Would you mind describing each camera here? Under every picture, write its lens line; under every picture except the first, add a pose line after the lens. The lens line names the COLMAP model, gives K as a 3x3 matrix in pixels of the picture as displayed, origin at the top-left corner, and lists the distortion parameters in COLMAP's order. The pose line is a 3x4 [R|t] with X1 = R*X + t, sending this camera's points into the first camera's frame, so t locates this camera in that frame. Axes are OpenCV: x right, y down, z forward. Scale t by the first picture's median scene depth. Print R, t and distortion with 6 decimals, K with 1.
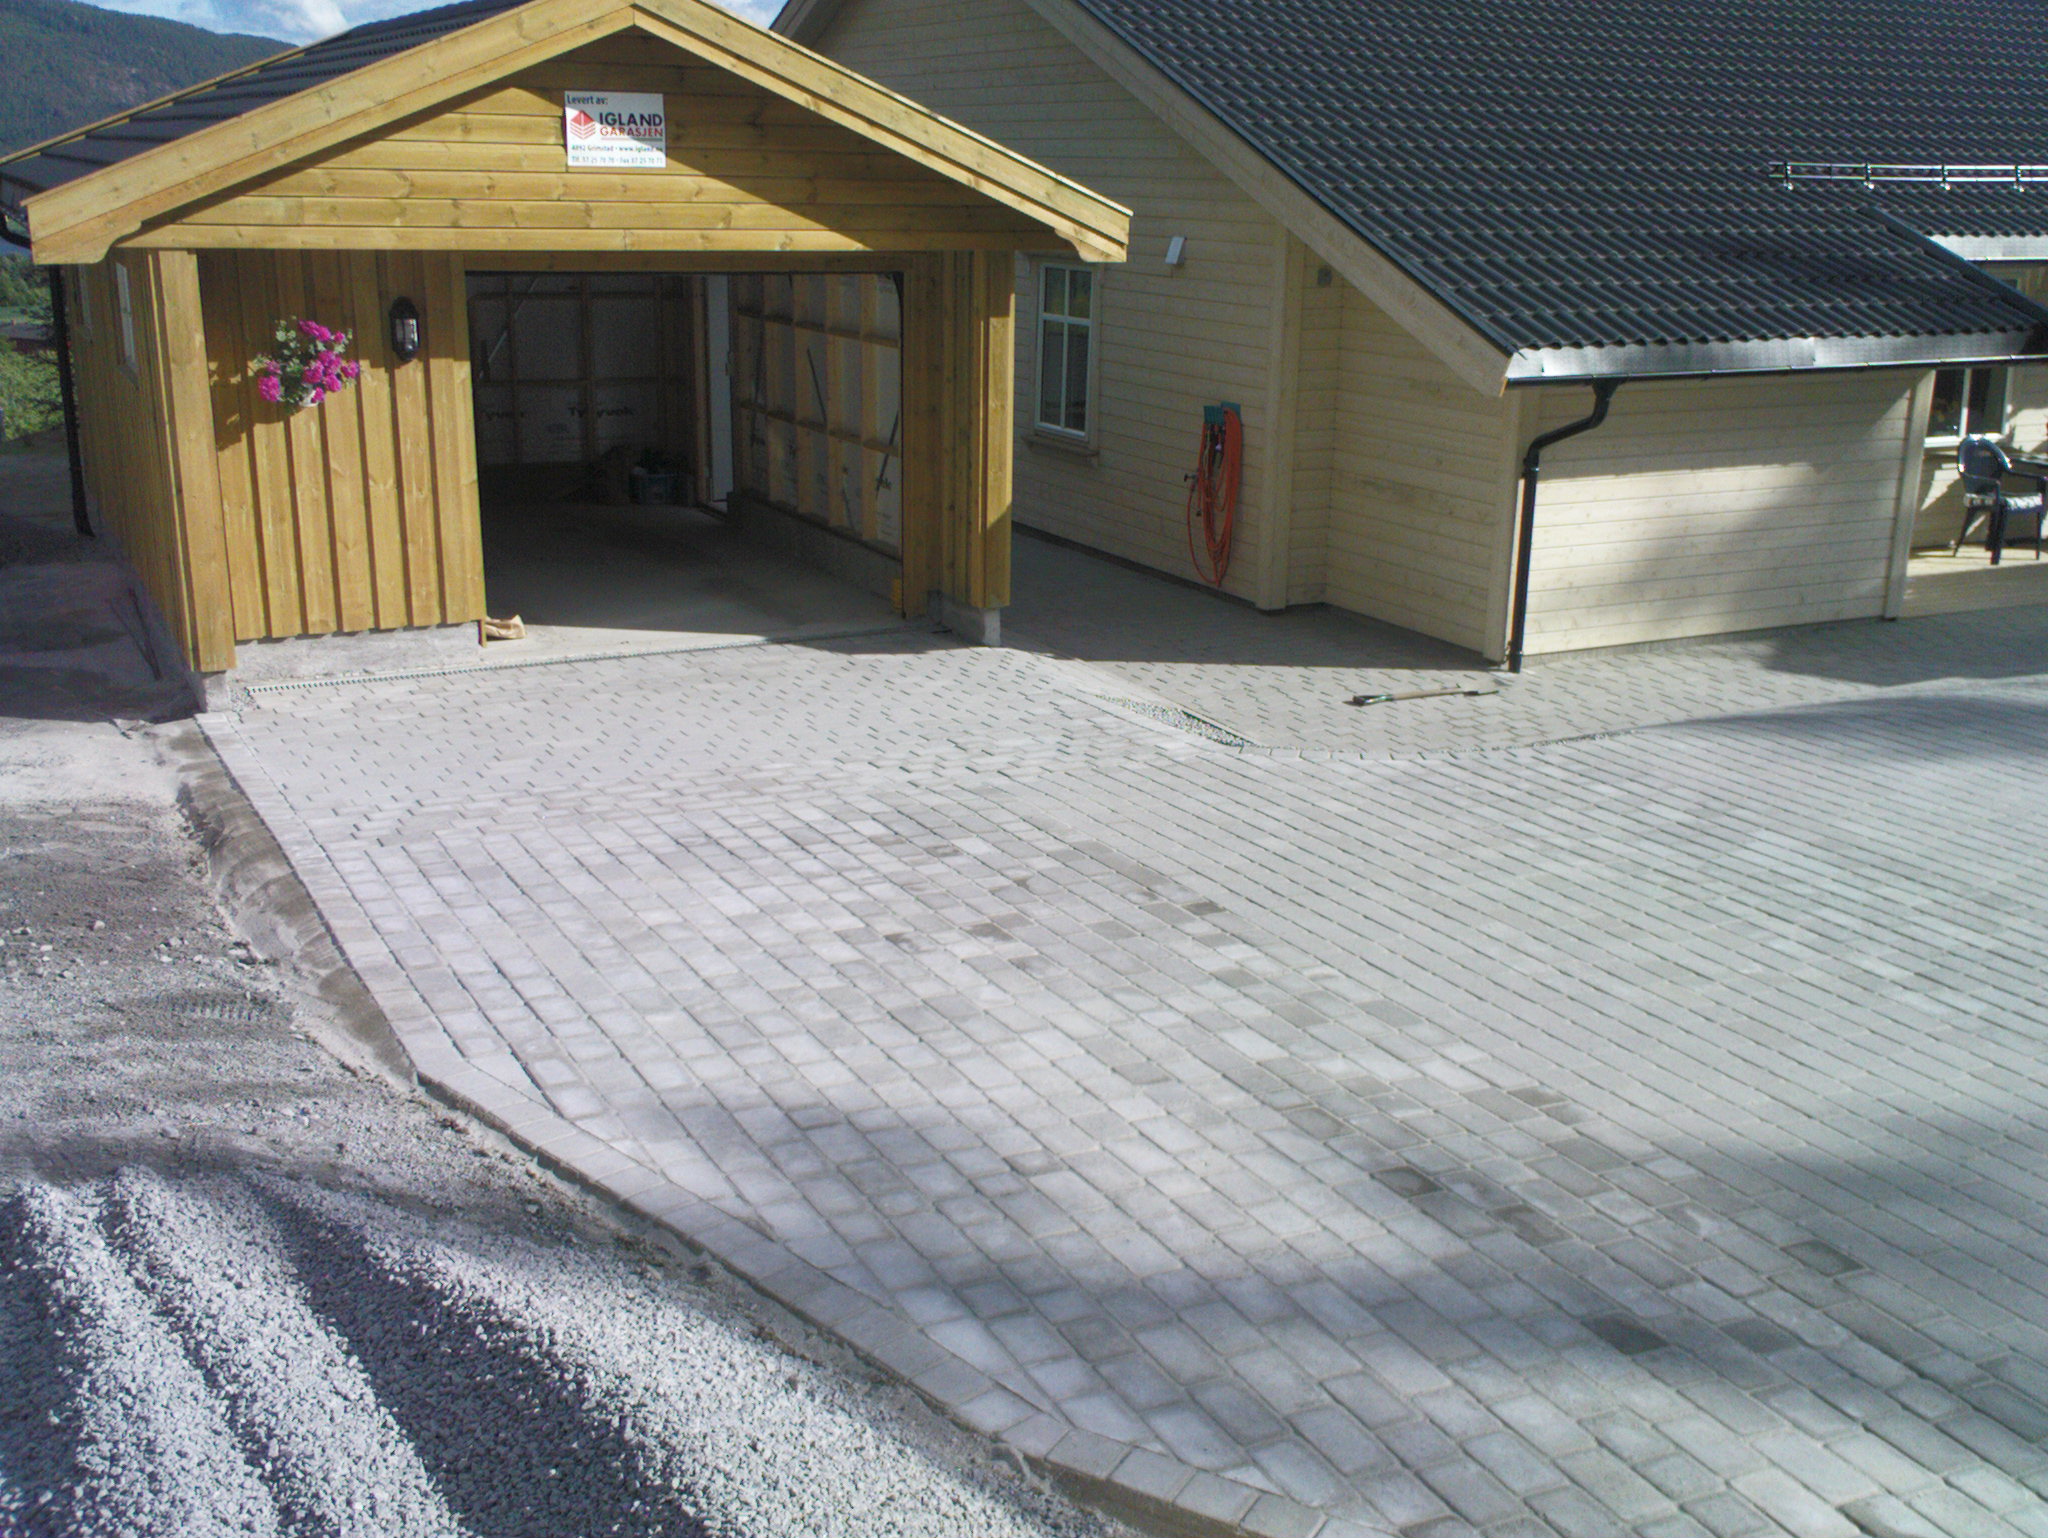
lens RADIAL K [[2110.7, 0, 1024.0], [0, 2110.7, 769.0], [0, 0, 1]] dist [0.048579, -0.012034]
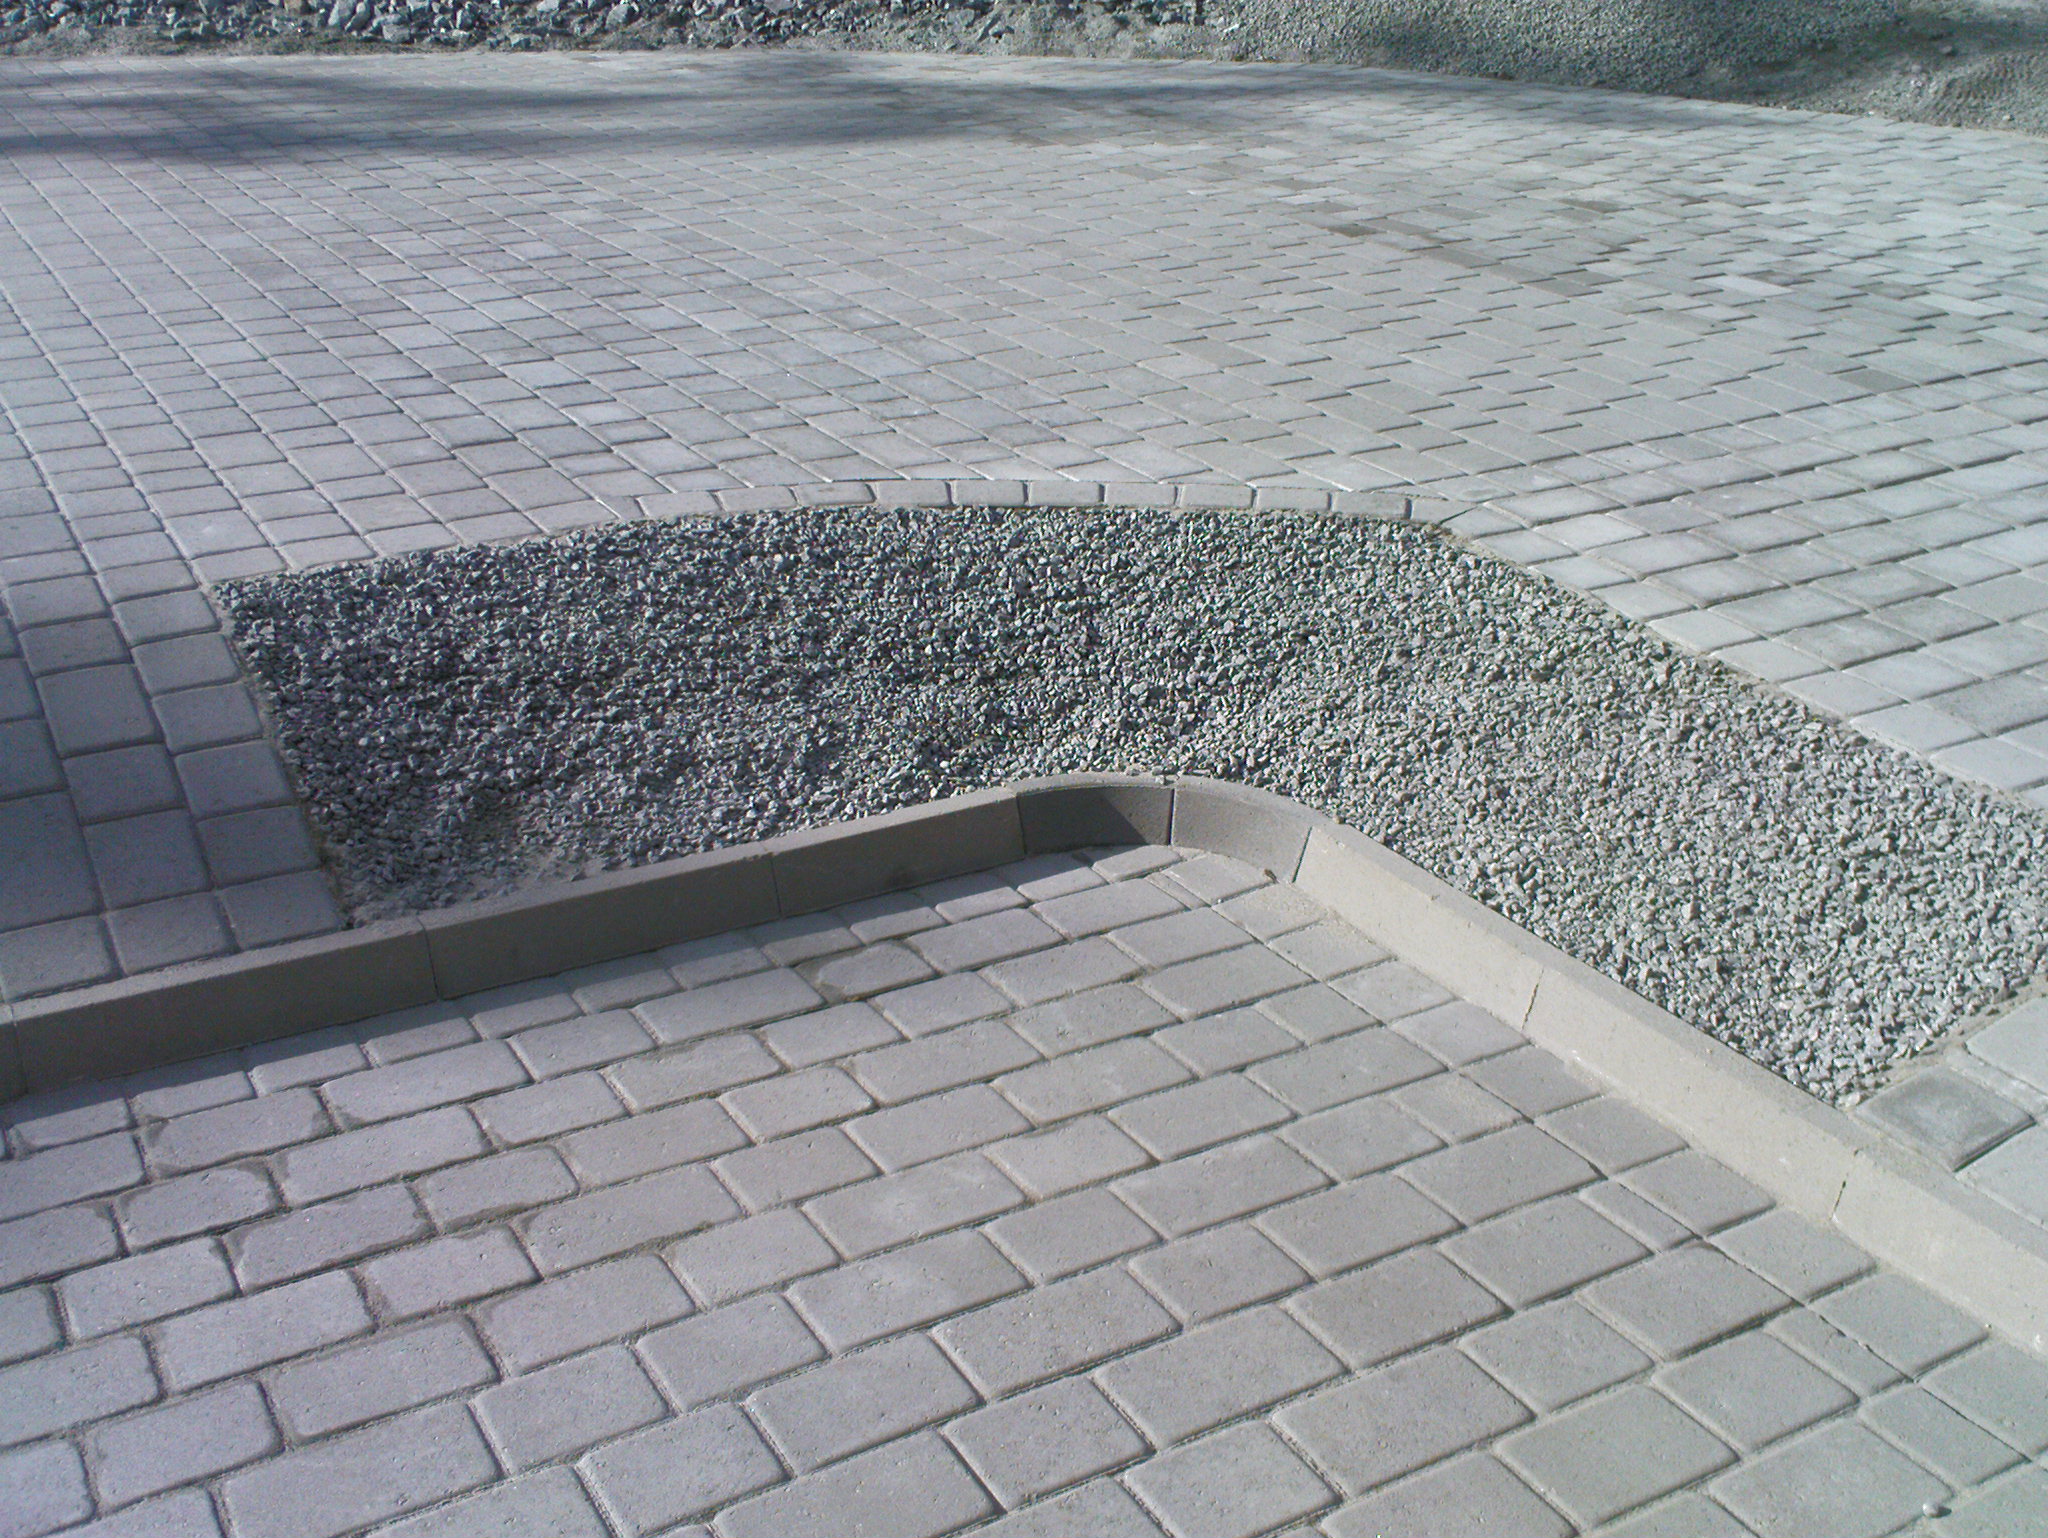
lens RADIAL K [[2110.7, 0, 1024.0], [0, 2110.7, 769.0], [0, 0, 1]] dist [0.048579, -0.012034]
pose [[-0.998632, 0.009087, -0.051497, 0.182819], [-0.025822, 0.770653, 0.636732, -0.203098], [0.045472, 0.637190, -0.769364, 1.260990]]
